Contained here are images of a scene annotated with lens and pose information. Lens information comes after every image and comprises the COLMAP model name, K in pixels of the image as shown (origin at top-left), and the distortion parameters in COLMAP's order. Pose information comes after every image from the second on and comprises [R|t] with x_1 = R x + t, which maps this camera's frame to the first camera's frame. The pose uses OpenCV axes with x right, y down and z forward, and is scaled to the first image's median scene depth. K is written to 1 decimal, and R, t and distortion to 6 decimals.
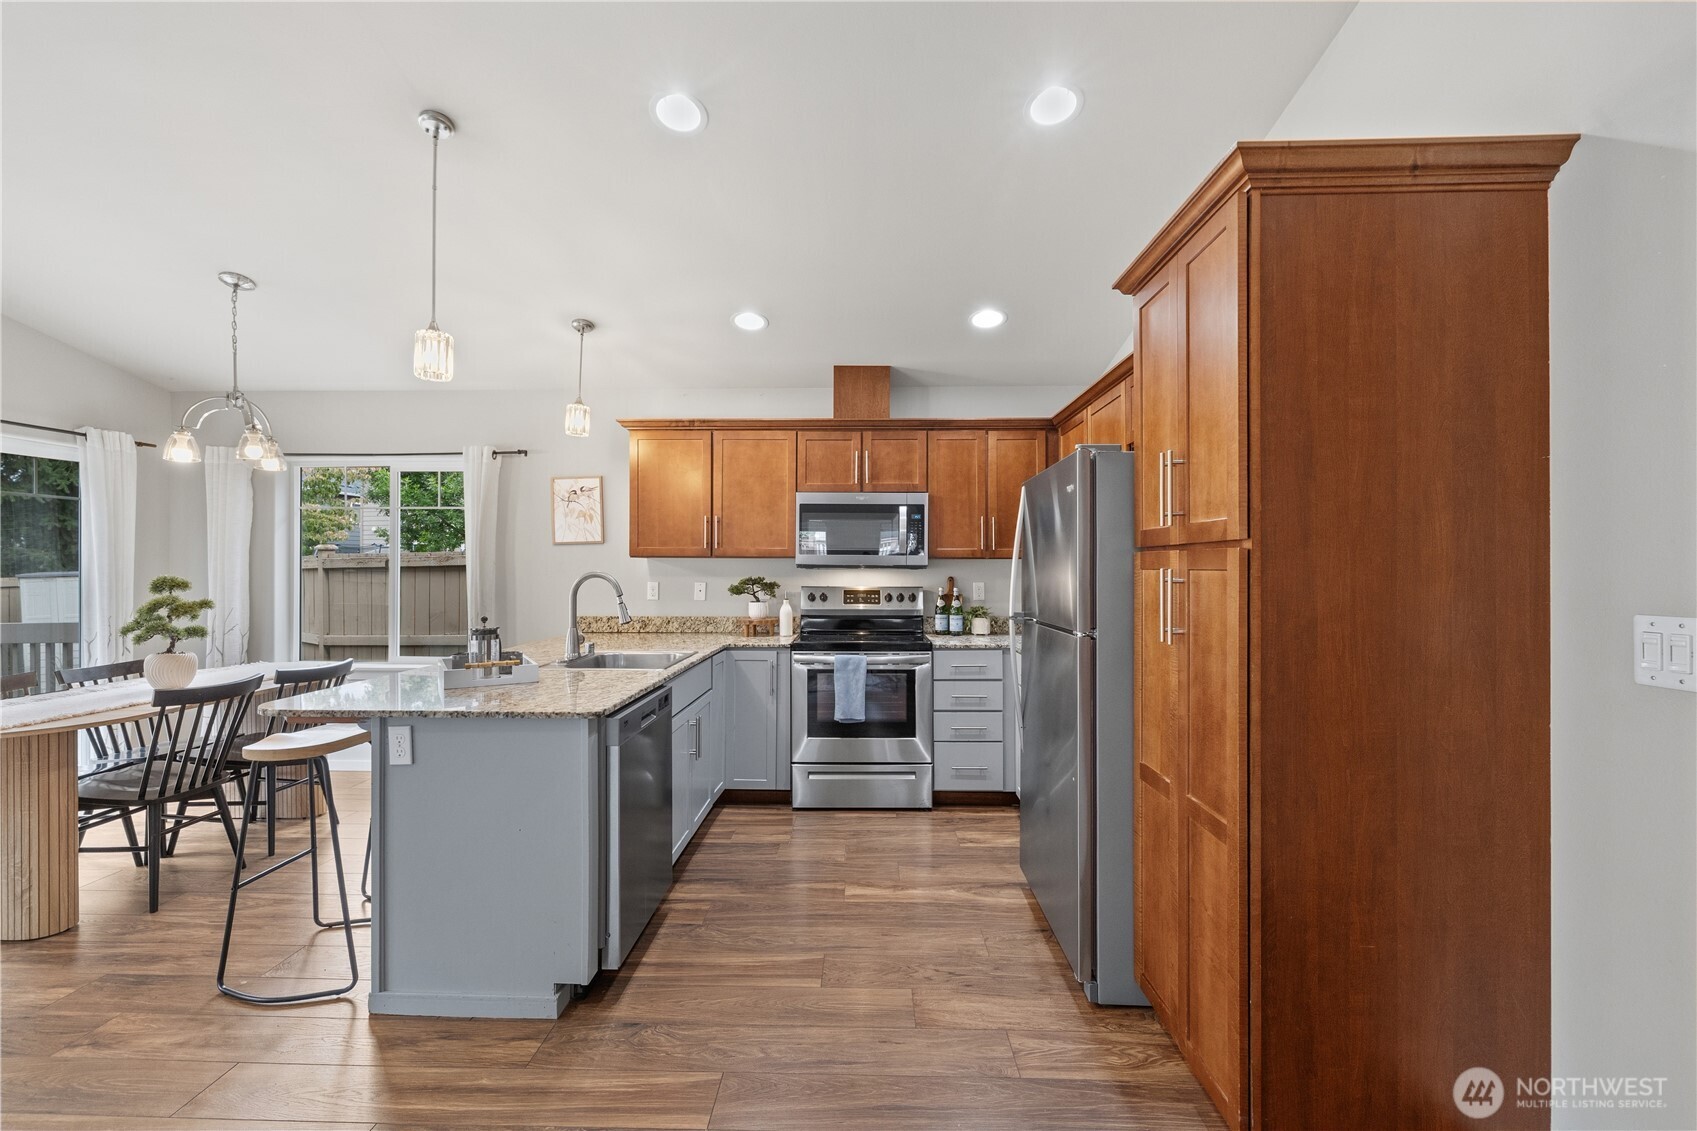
lens RADIAL K [[724.0, 0, 838.2], [0, 724.0, 563.5], [0, 0, 1]] dist [0.001050, -0.001397]
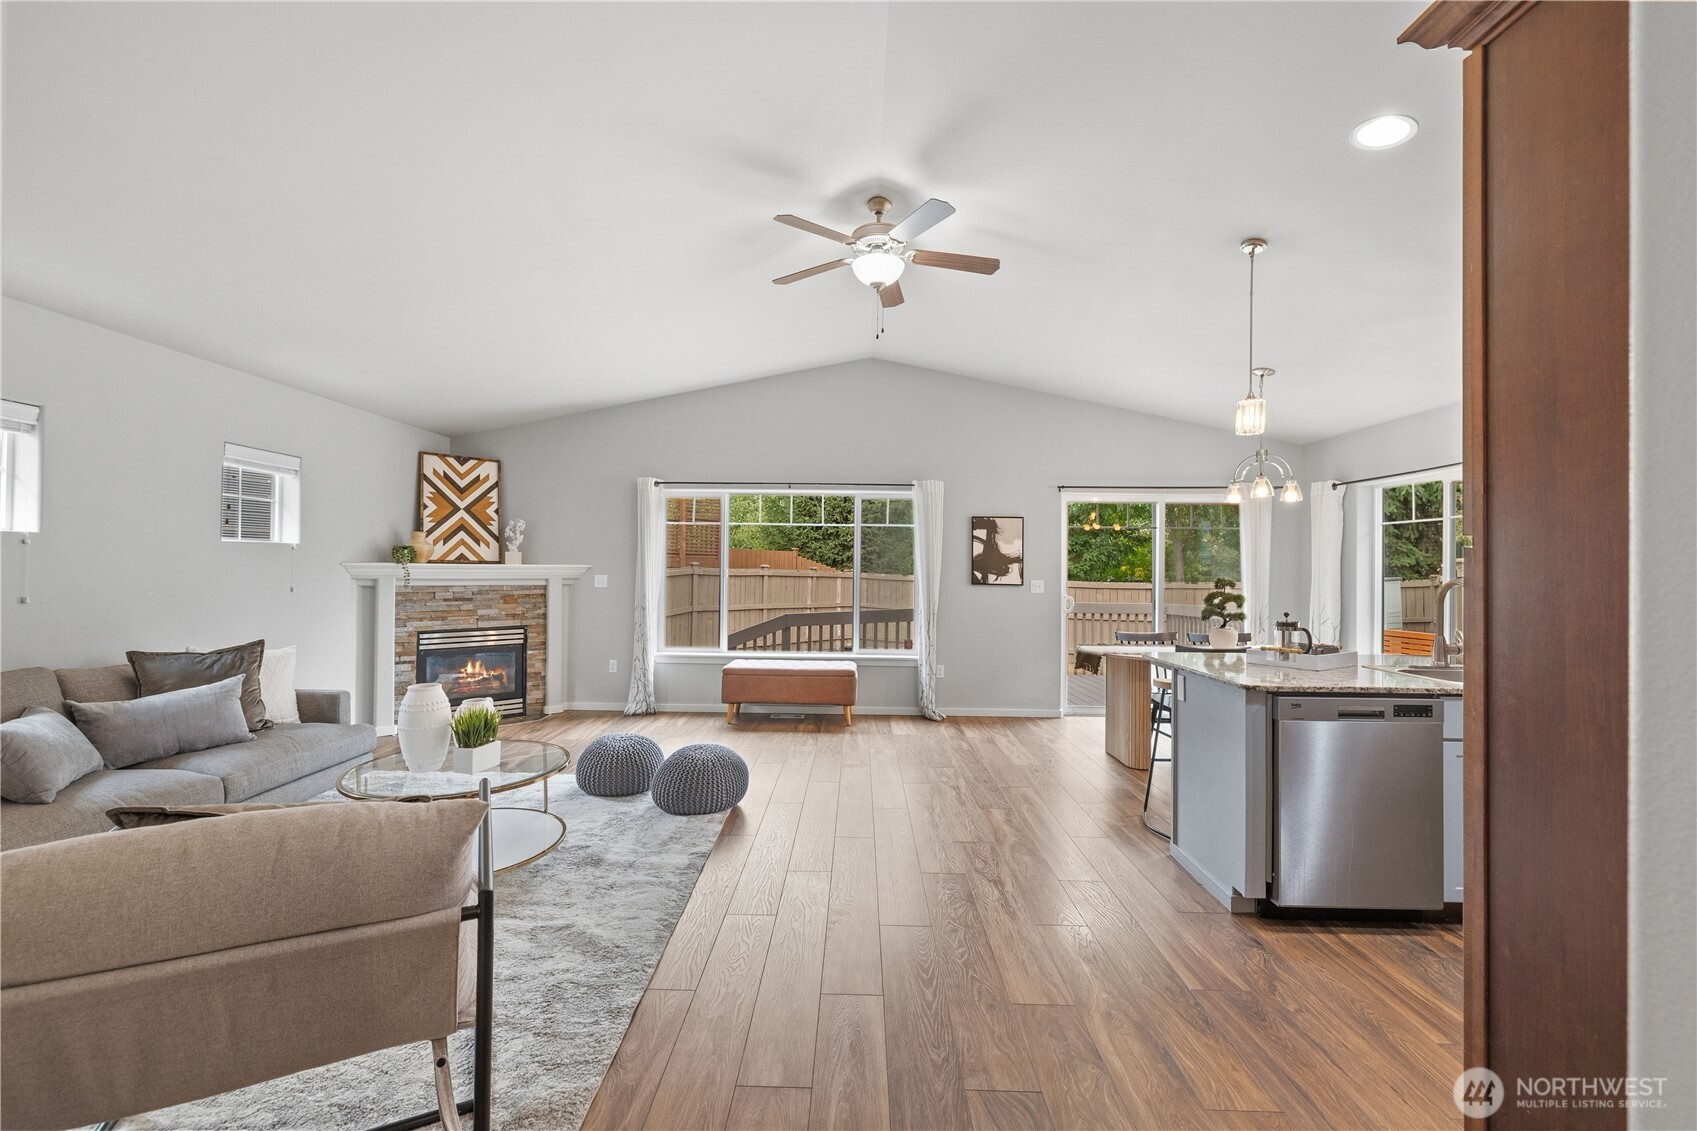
lens RADIAL K [[724.0, 0, 855.3], [0, 724.0, 560.2], [0, 0, 1]] dist [0.001050, -0.001397]
pose [[0.020492, -0.011447, -0.999724, 0.491258], [-0.005137, 0.999920, -0.011554, 0.000143], [0.999777, 0.005372, 0.020431, 0.146538]]
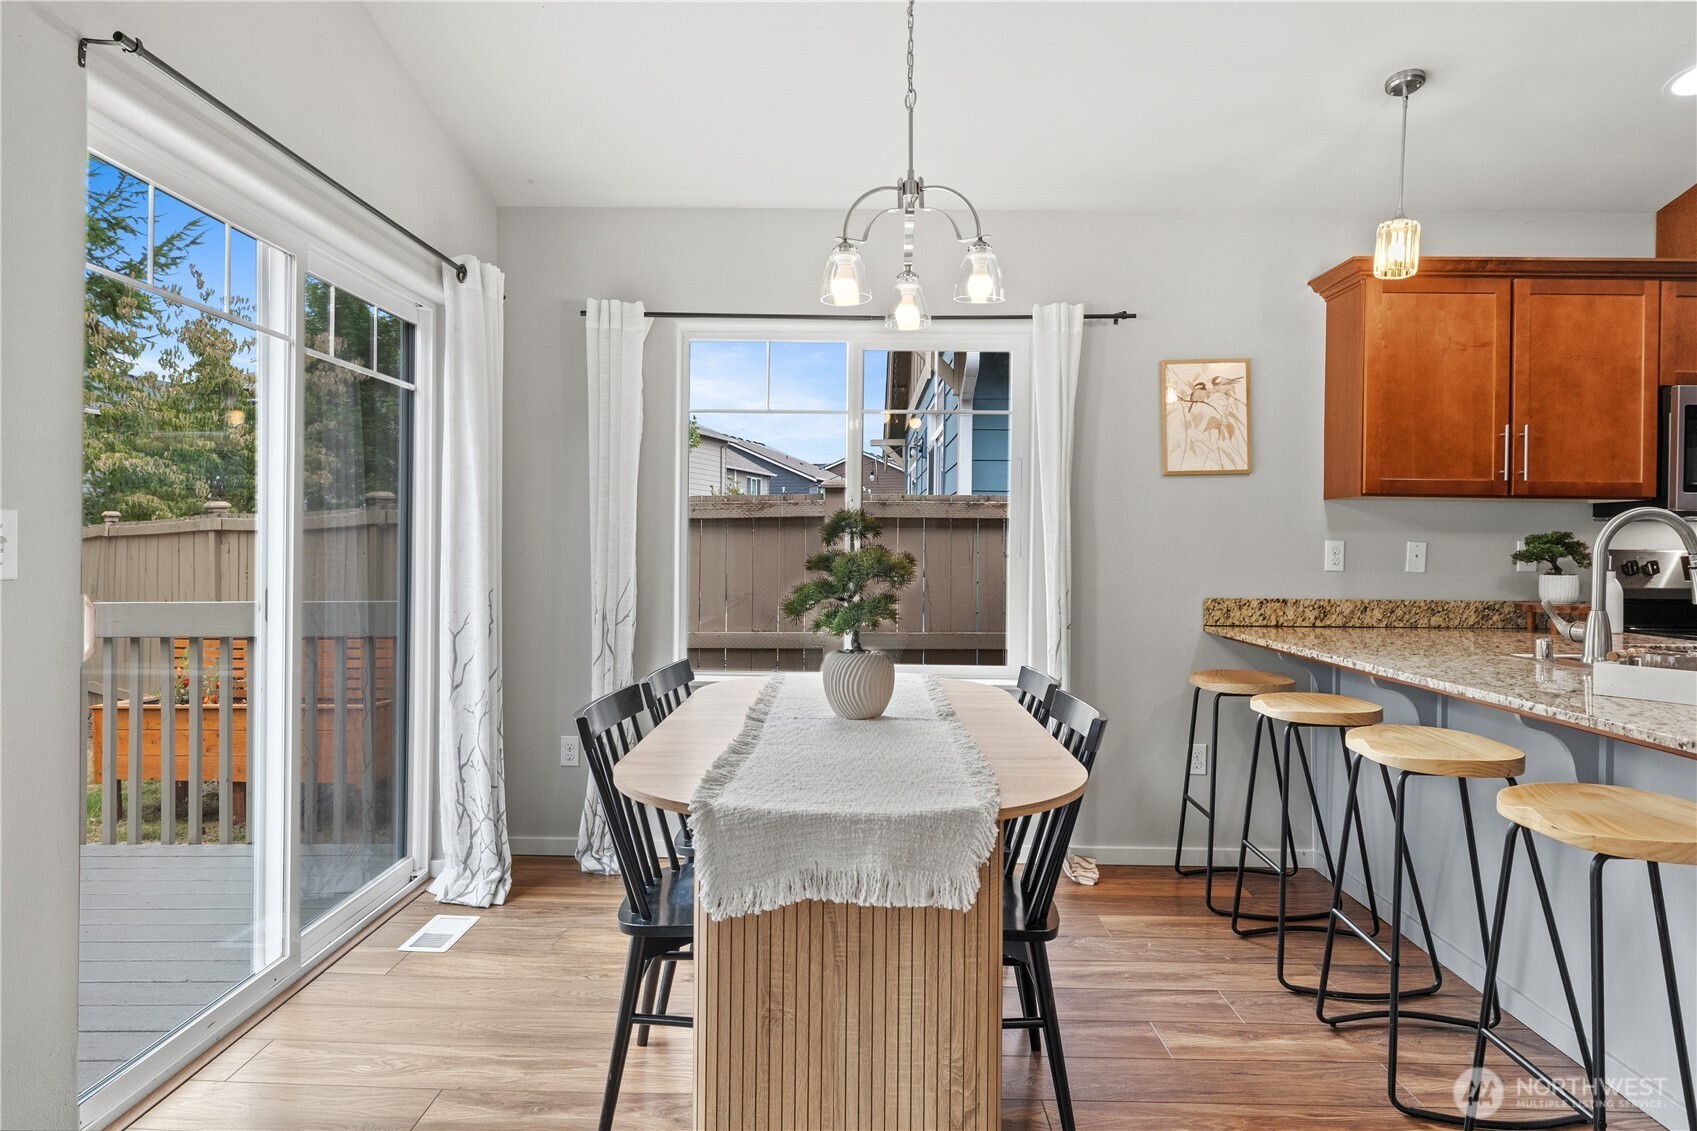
lens RADIAL K [[1065.4, 0, 848.2], [0, 1065.4, 545.0], [0, 0, 1]] dist [0.011524, -0.006892]
pose [[0.999887, 0.009244, 0.011831, -0.769276], [-0.009310, 0.999941, 0.005510, 0.032699], [-0.011780, -0.005620, 0.999915, 0.160890]]
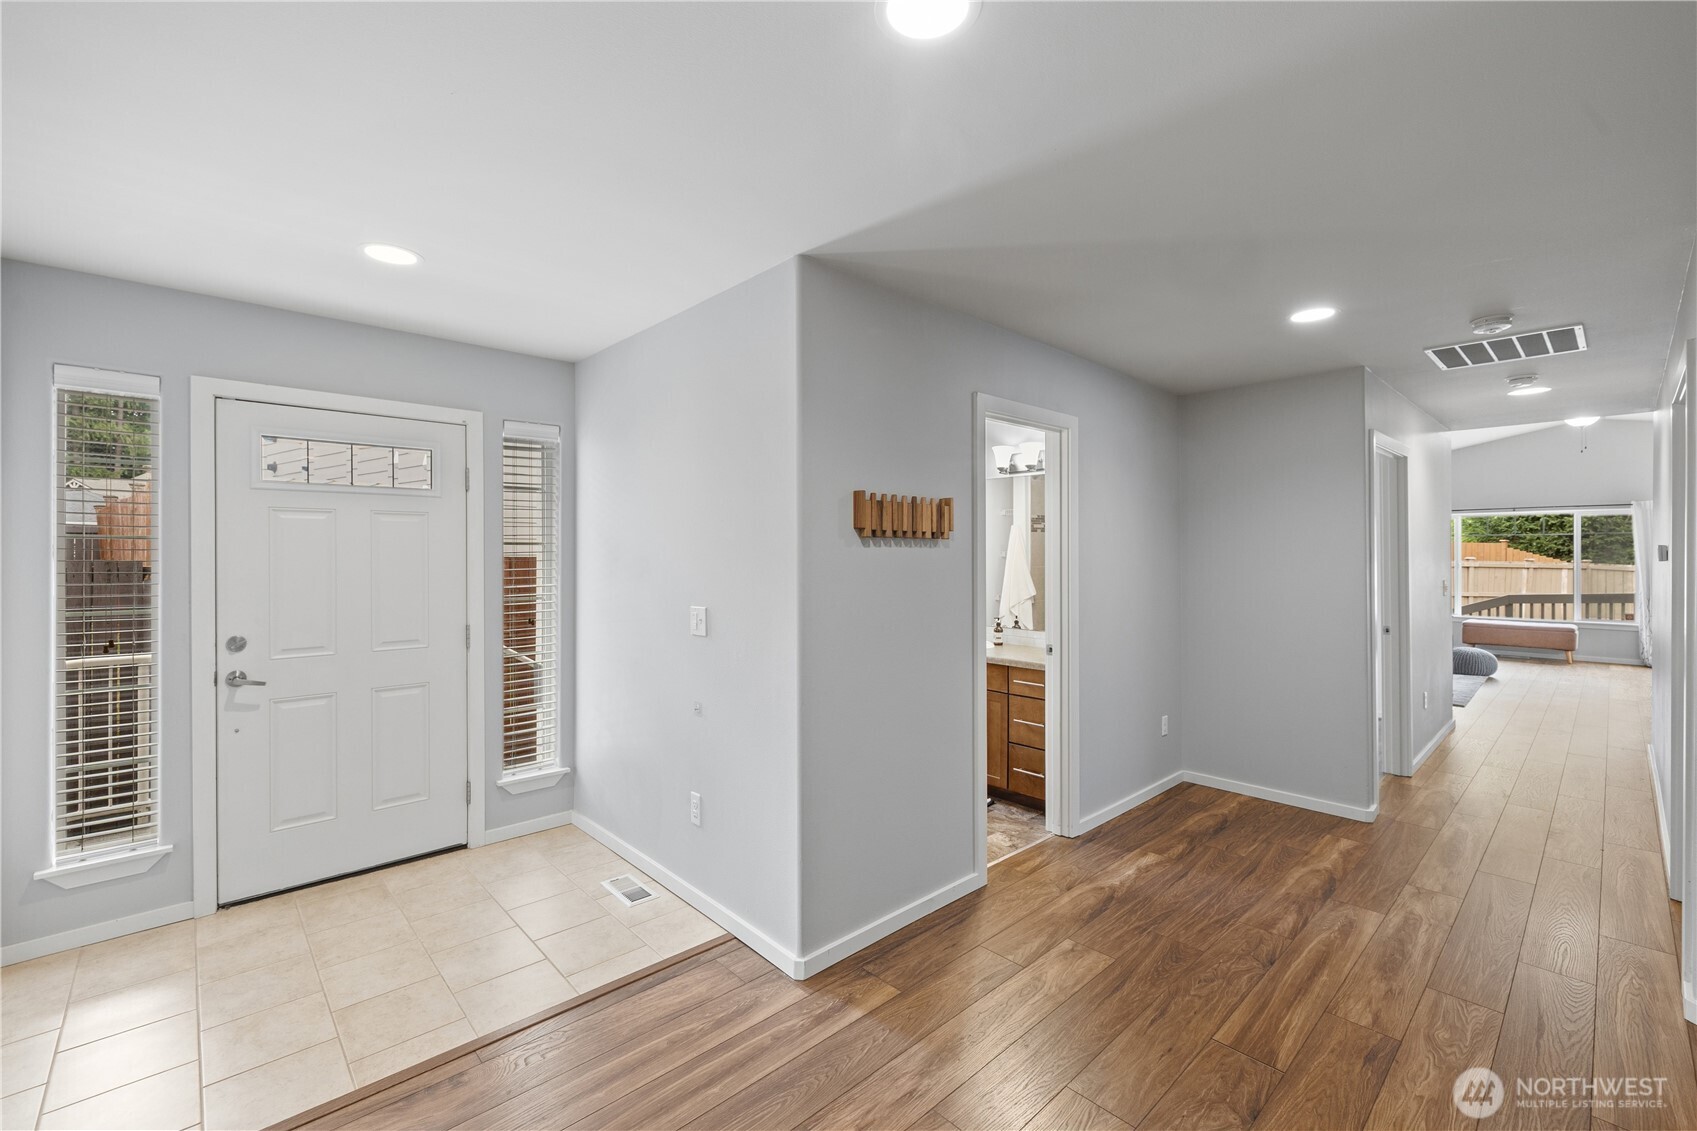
lens RADIAL K [[724.0, 0, 827.5], [0, 724.0, 554.7], [0, 0, 1]] dist [0.001050, -0.001397]
pose [[-0.717865, 0.000590, -0.696182, 2.309791], [0.004360, 0.999984, -0.003649, -0.030821], [0.696168, -0.005655, -0.717856, 0.176520]]
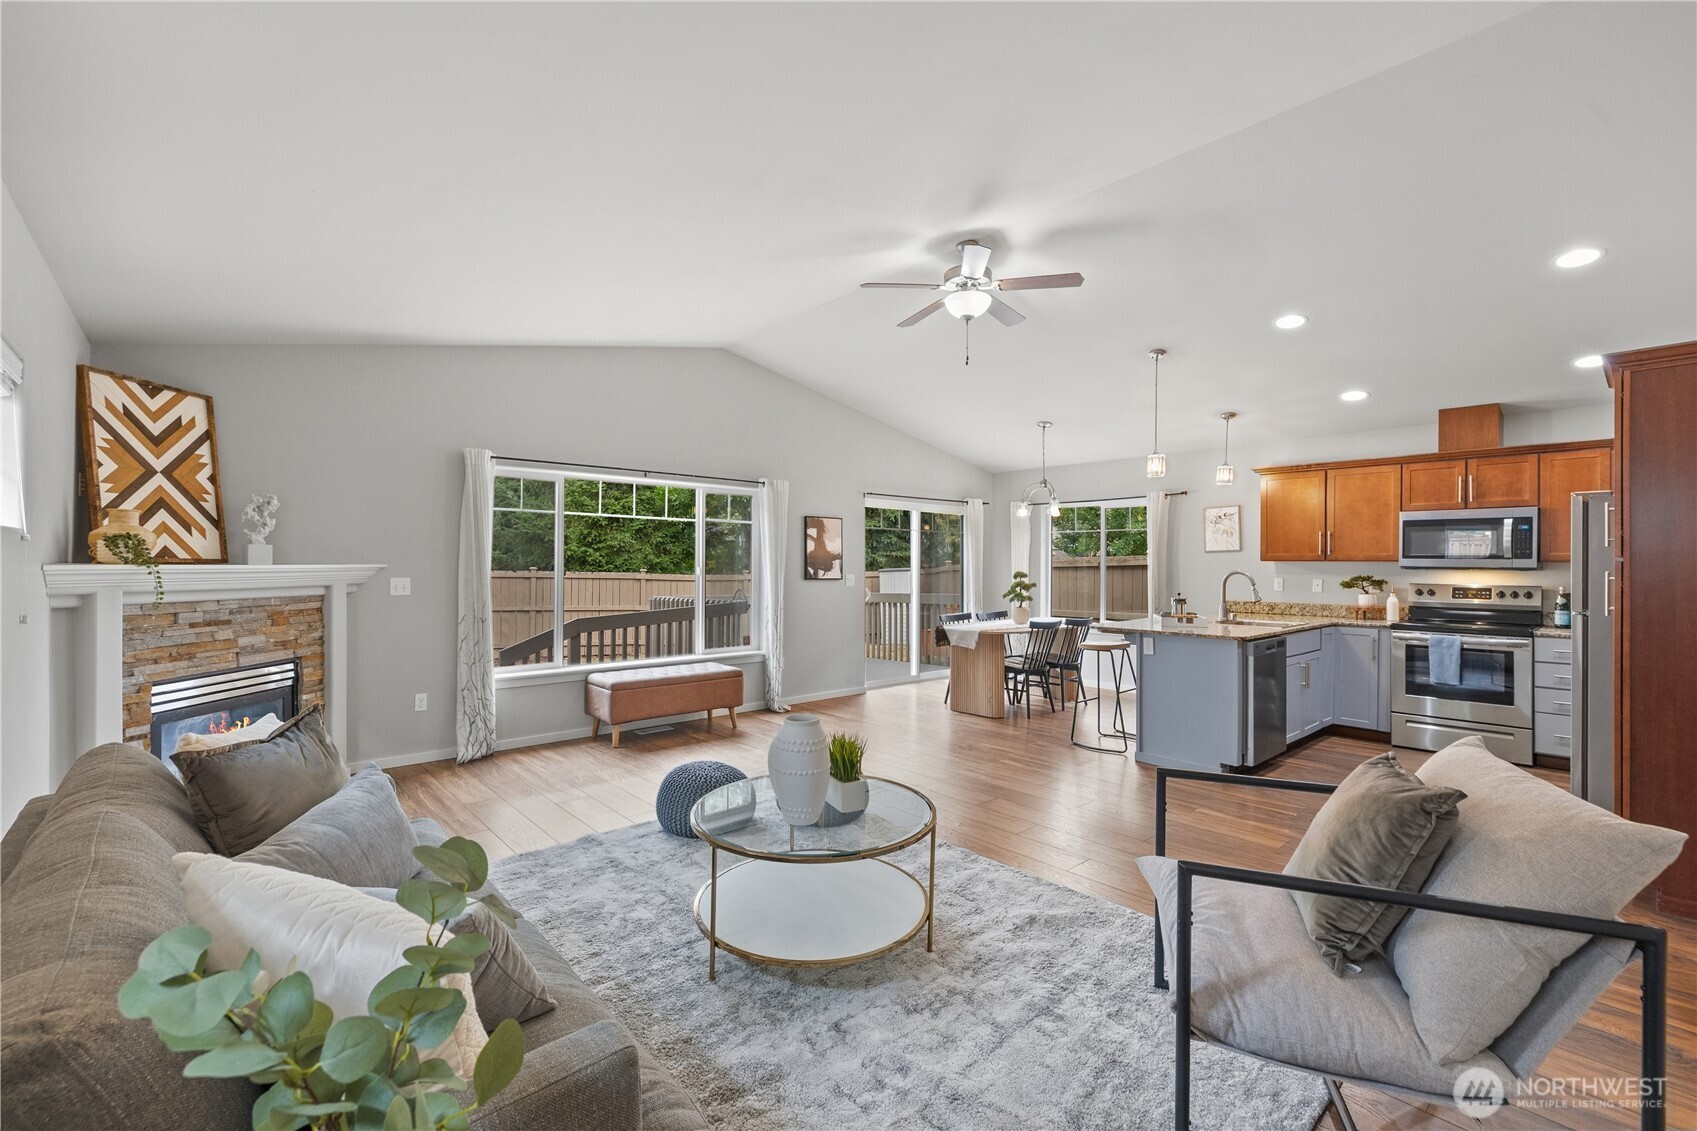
lens RADIAL K [[724.0, 0, 849.7], [0, 724.0, 564.2], [0, 0, 1]] dist [0.001050, -0.001397]
pose [[0.697434, 0.002536, -0.716644, 0.199444], [0.000426, 0.999992, 0.003953, -0.008788], [0.716649, -0.003062, 0.697428, -0.676168]]
